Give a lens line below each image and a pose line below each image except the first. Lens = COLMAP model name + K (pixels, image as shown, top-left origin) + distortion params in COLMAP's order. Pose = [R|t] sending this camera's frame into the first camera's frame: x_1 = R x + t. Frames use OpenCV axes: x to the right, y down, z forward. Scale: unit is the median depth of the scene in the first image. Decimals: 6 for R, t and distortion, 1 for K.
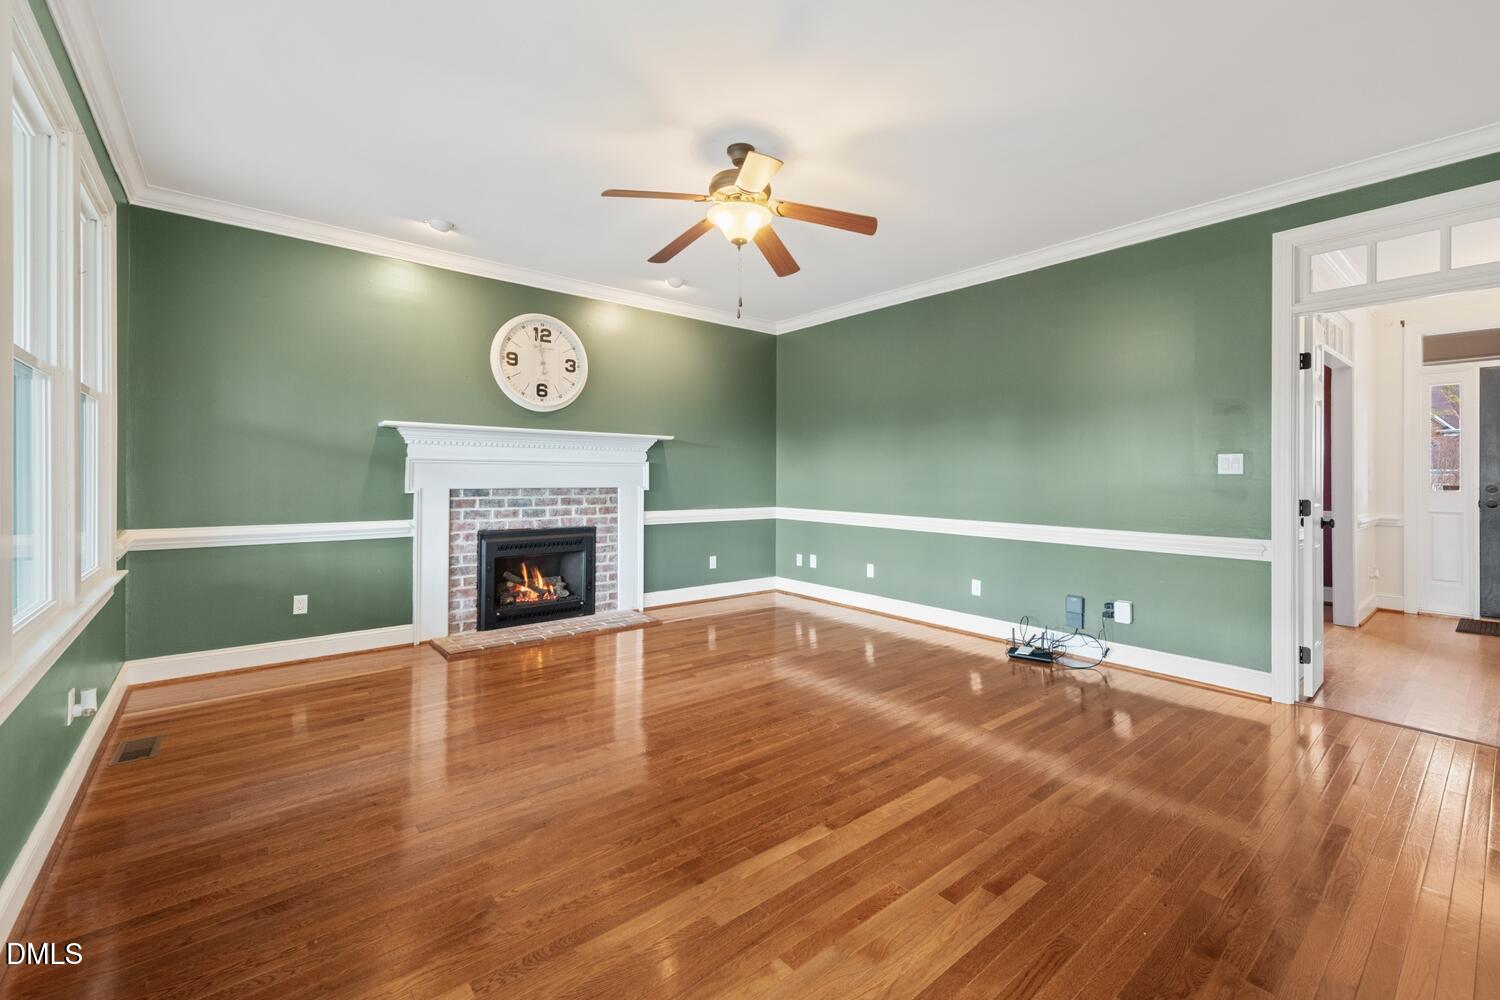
lens RADIAL K [[612.0, 0, 709.5], [0, 612.0, 479.6], [0, 0, 1]] dist [0.001101, 0.000300]
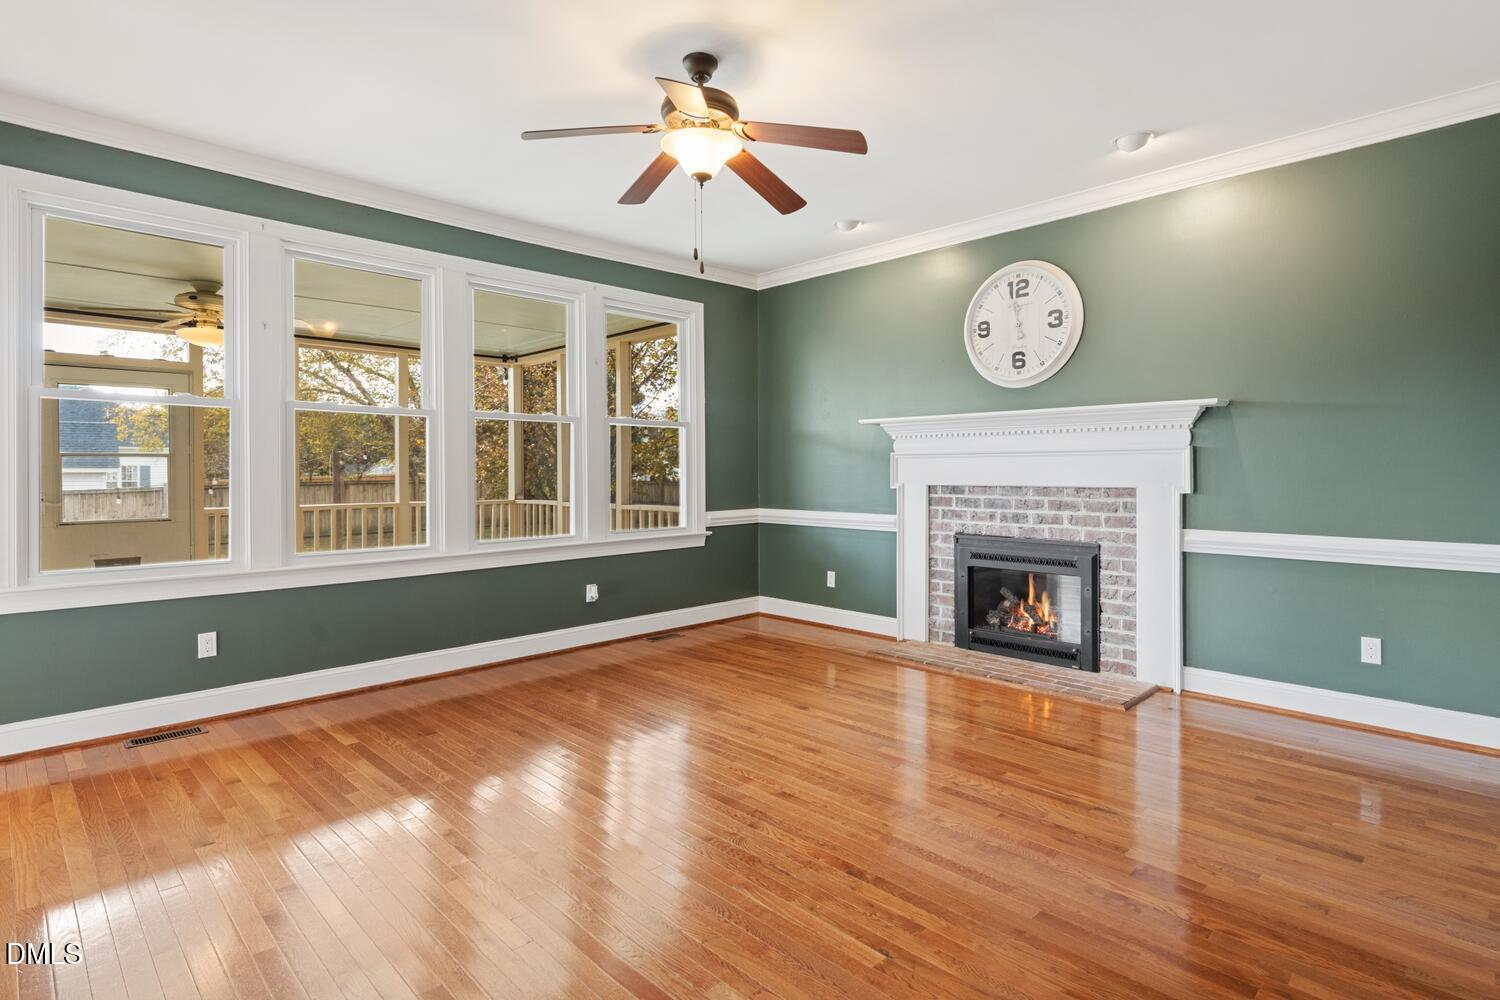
lens RADIAL K [[776.4, 0, 748.2], [0, 776.4, 484.7], [0, 0, 1]] dist [0.006499, 0.000556]
pose [[0.101376, 0.011066, -0.994787, 0.676196], [-0.004220, 0.999934, 0.010694, 0.002966], [0.994839, 0.003114, 0.101416, 0.560873]]
